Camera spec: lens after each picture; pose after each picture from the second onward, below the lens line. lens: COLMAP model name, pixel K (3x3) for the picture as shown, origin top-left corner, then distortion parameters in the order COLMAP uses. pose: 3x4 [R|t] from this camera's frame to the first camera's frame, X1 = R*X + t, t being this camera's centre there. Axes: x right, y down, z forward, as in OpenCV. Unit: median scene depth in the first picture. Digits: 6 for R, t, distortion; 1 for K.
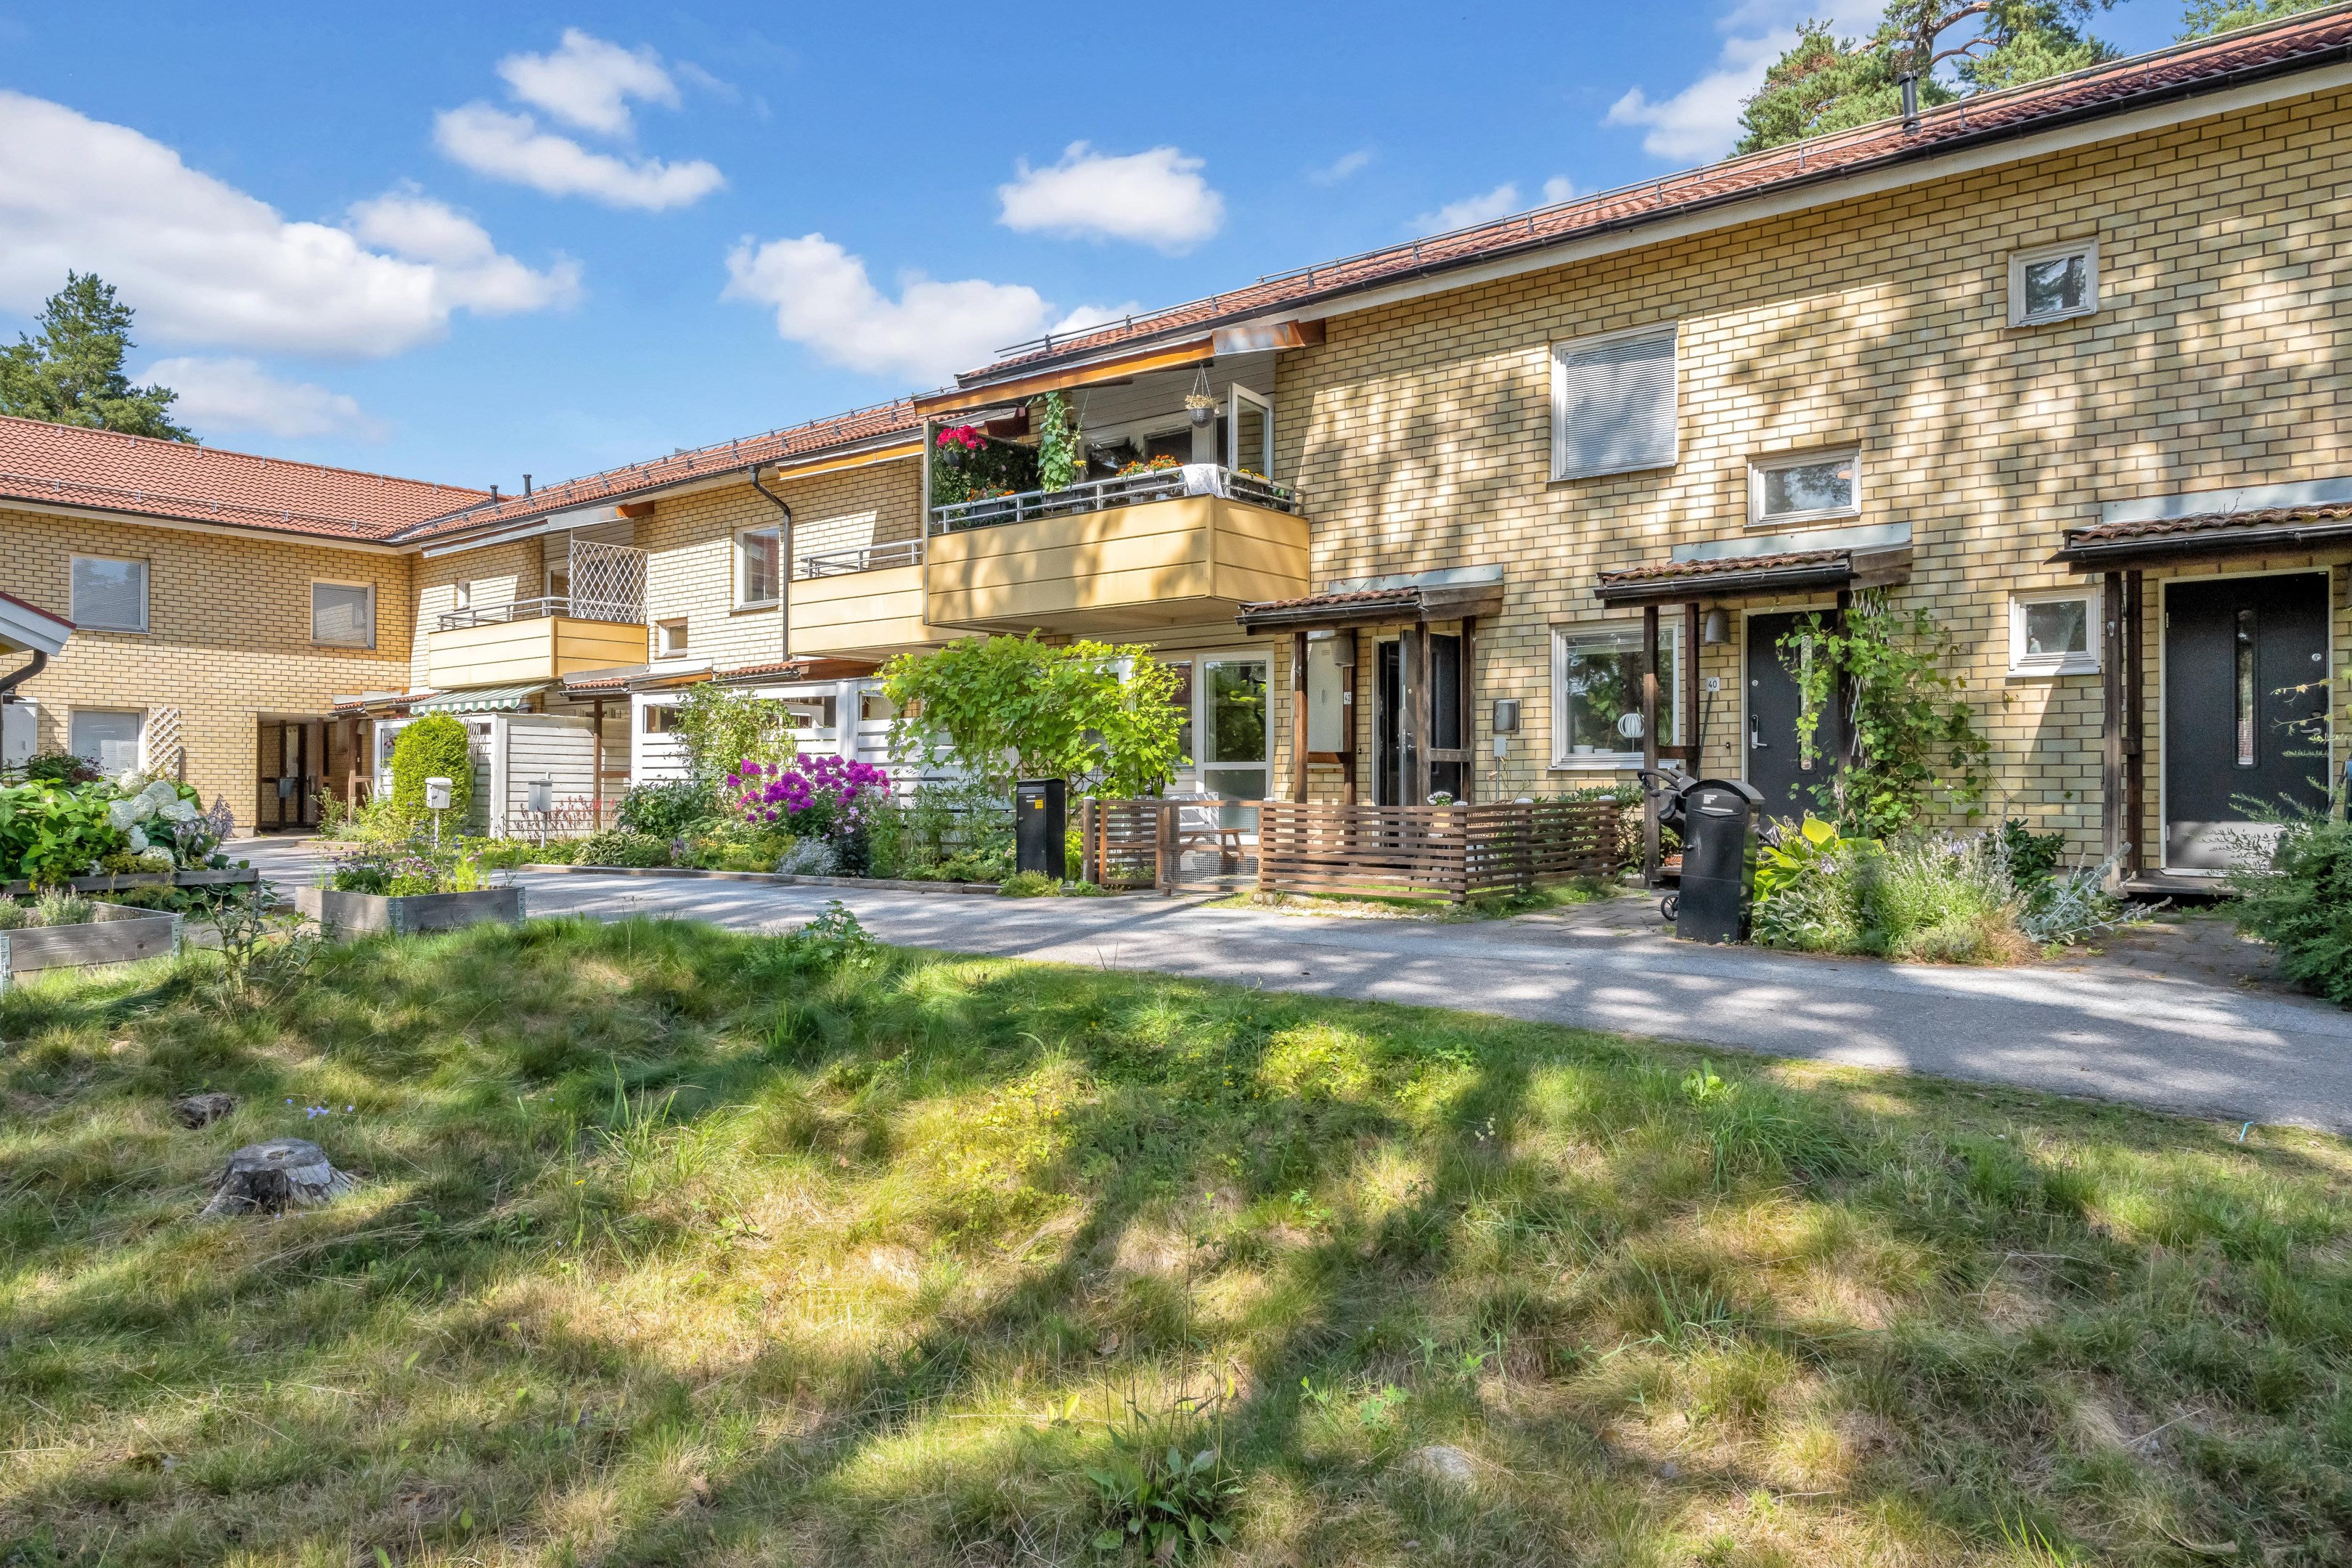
lens RADIAL K [[1587.4, 0, 1163.8], [0, 1587.4, 779.1], [0, 0, 1]] dist [-0.005905, -0.001591]
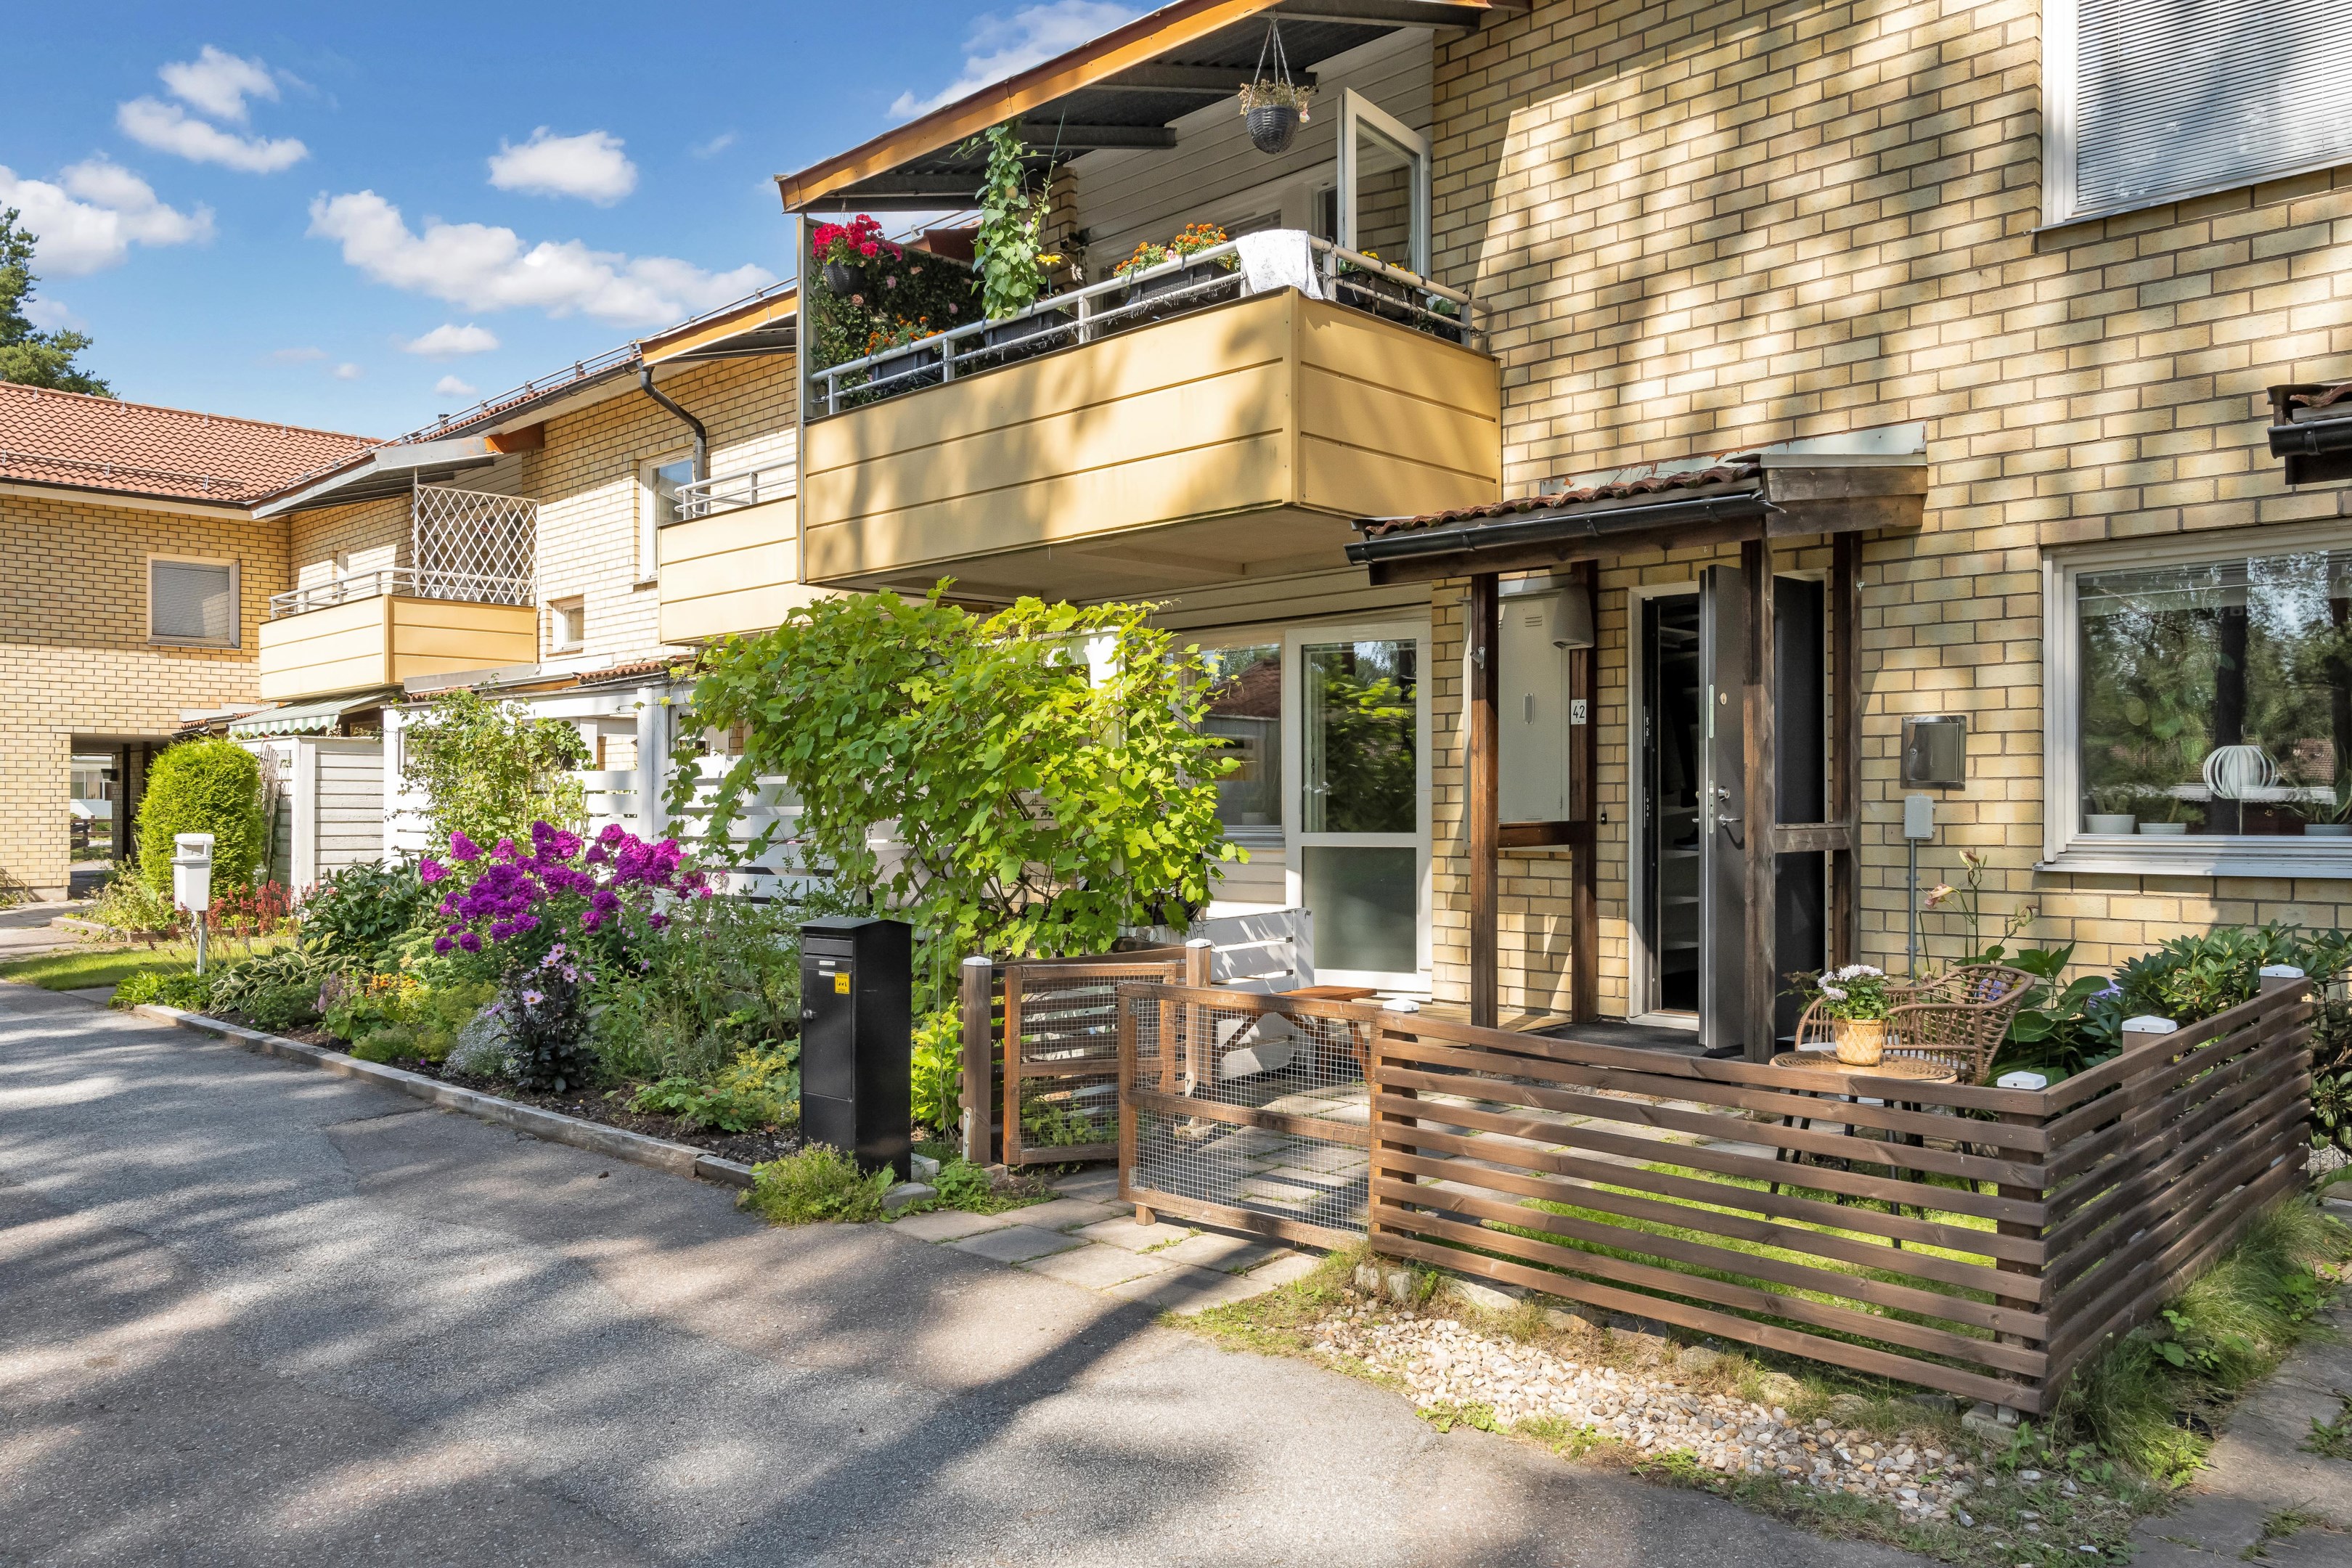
lens RADIAL K [[1664.4, 0, 1197.0], [0, 1664.4, 795.6], [0, 0, 1]] dist [-0.002113, 0.007096]
pose [[0.996466, -0.003234, -0.083937, 0.040005], [0.003808, 0.999970, 0.006675, -0.028651], [0.083913, -0.006971, 0.996449, 0.467134]]
